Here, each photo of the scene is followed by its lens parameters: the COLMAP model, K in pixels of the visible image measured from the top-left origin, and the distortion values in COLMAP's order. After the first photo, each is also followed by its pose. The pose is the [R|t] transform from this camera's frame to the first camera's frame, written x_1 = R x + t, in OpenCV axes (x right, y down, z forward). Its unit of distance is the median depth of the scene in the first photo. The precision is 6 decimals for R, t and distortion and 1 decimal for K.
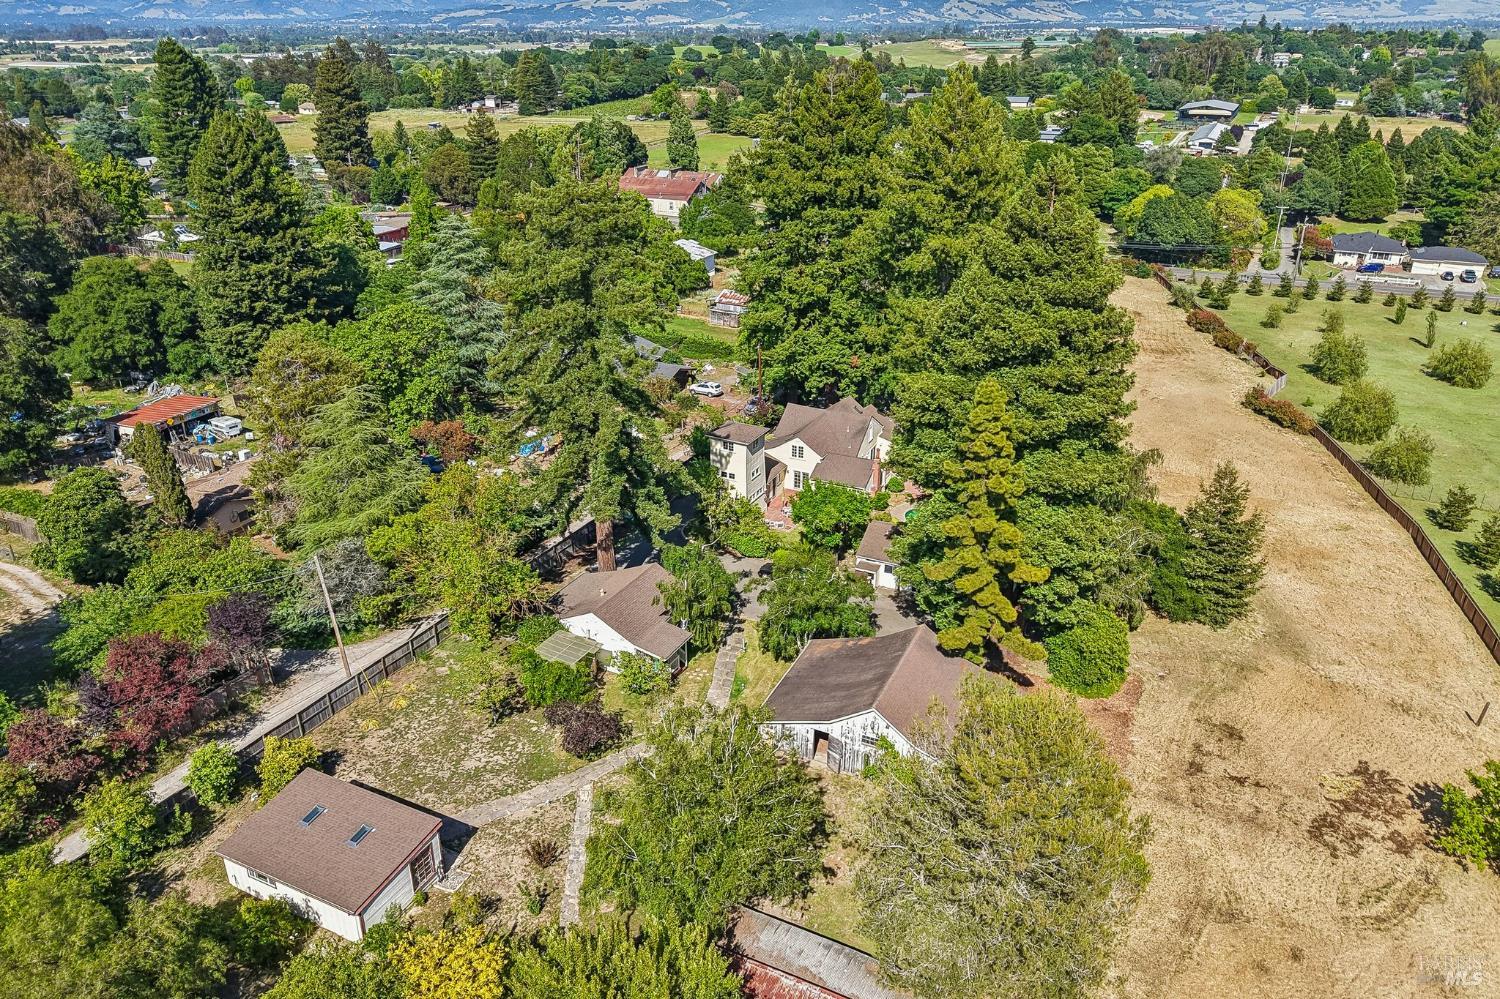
lens RADIAL K [[1036.7, 0, 740.7], [0, 1036.7, 500.7], [0, 0, 1]] dist [0.035764, -0.028127]
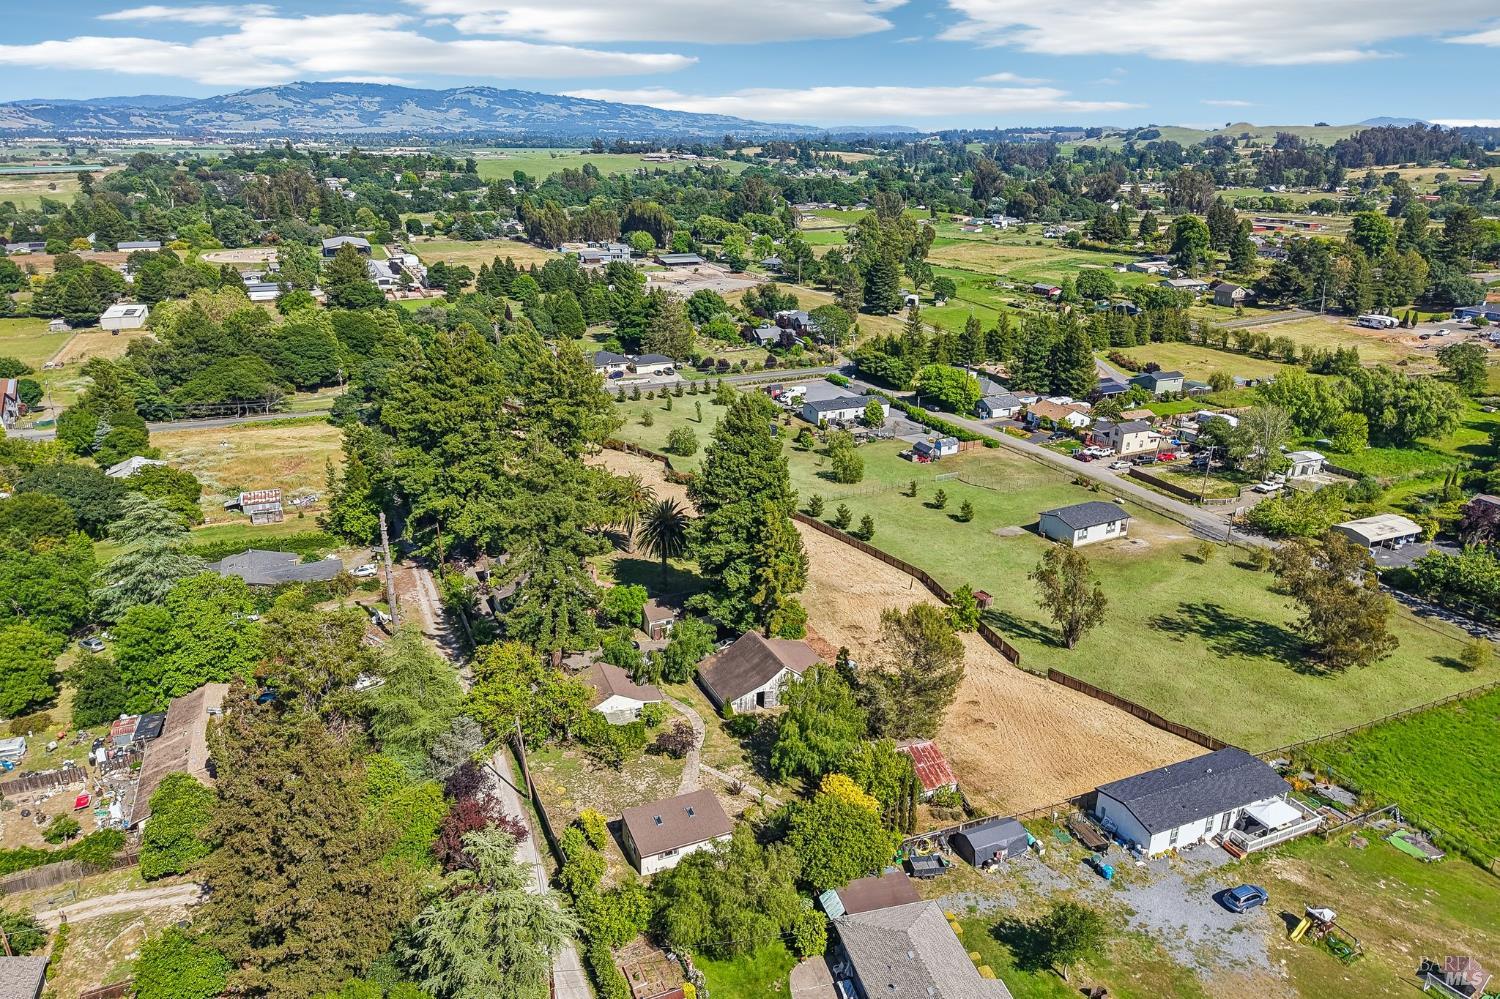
lens RADIAL K [[1002.4, 0, 746.8], [0, 1002.4, 500.3], [0, 0, 1]] dist [0.050772, -0.049822]
pose [[0.644116, -0.253096, 0.721843, -0.683756], [0.307614, 0.949711, 0.058502, -0.134938], [-0.700349, 0.184367, 0.689580, -0.197665]]
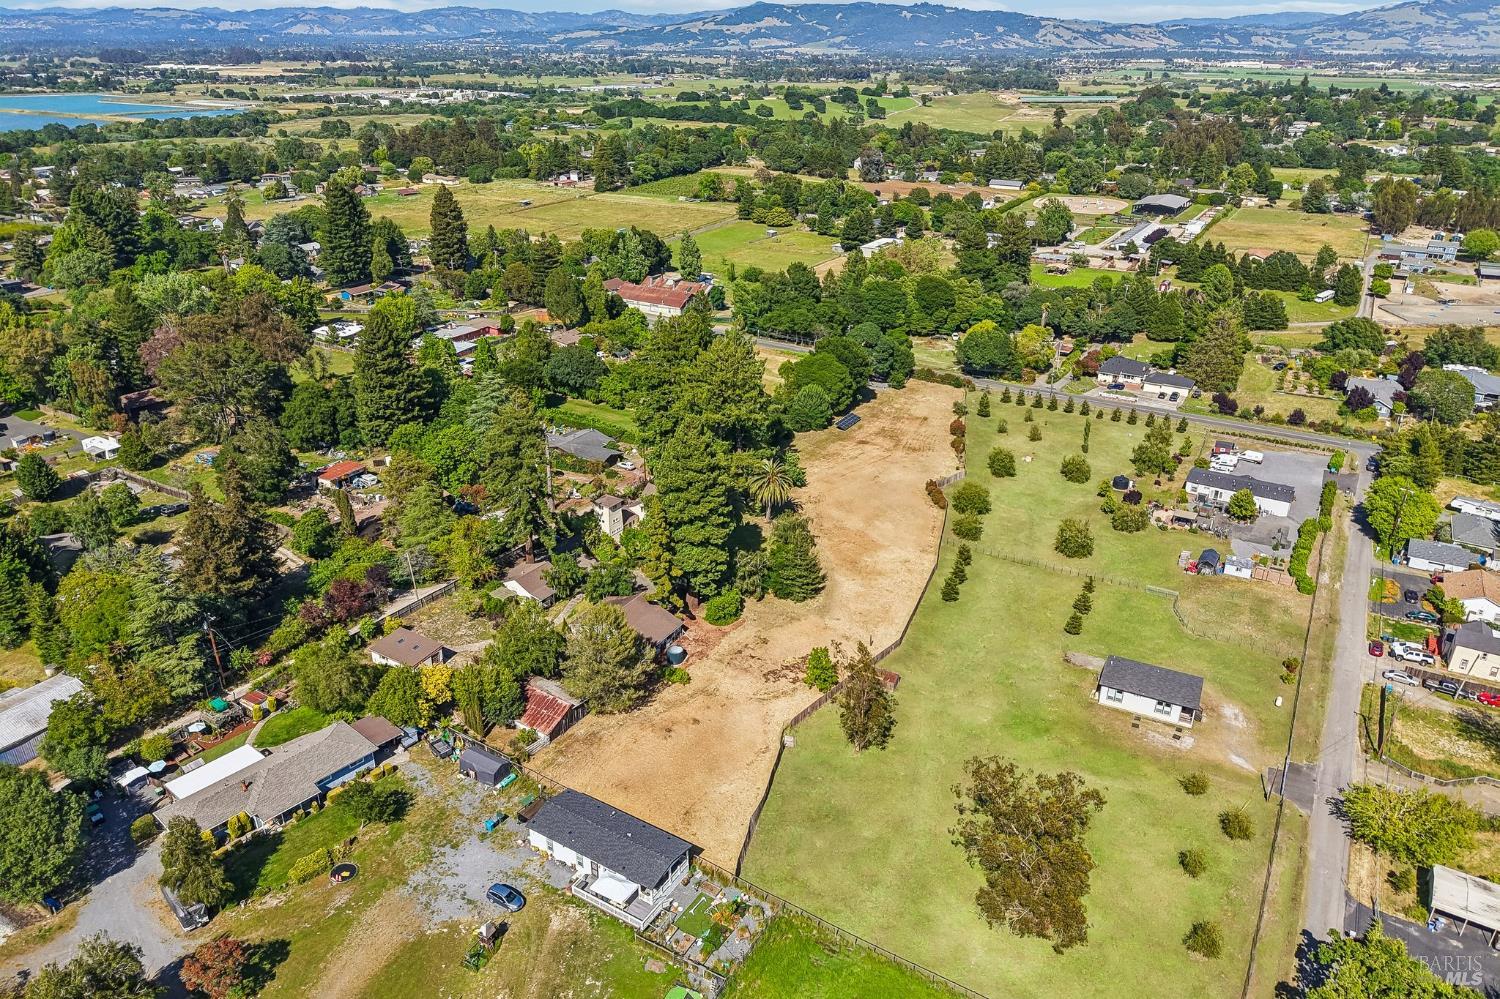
lens RADIAL K [[1002.4, 0, 746.8], [0, 1002.4, 500.3], [0, 0, 1]] dist [0.050772, -0.049822]
pose [[0.995837, 0.048302, -0.077299, 0.358791], [-0.048248, 0.998832, 0.002570, -0.071138], [0.077333, 0.001170, 0.997005, -0.829036]]
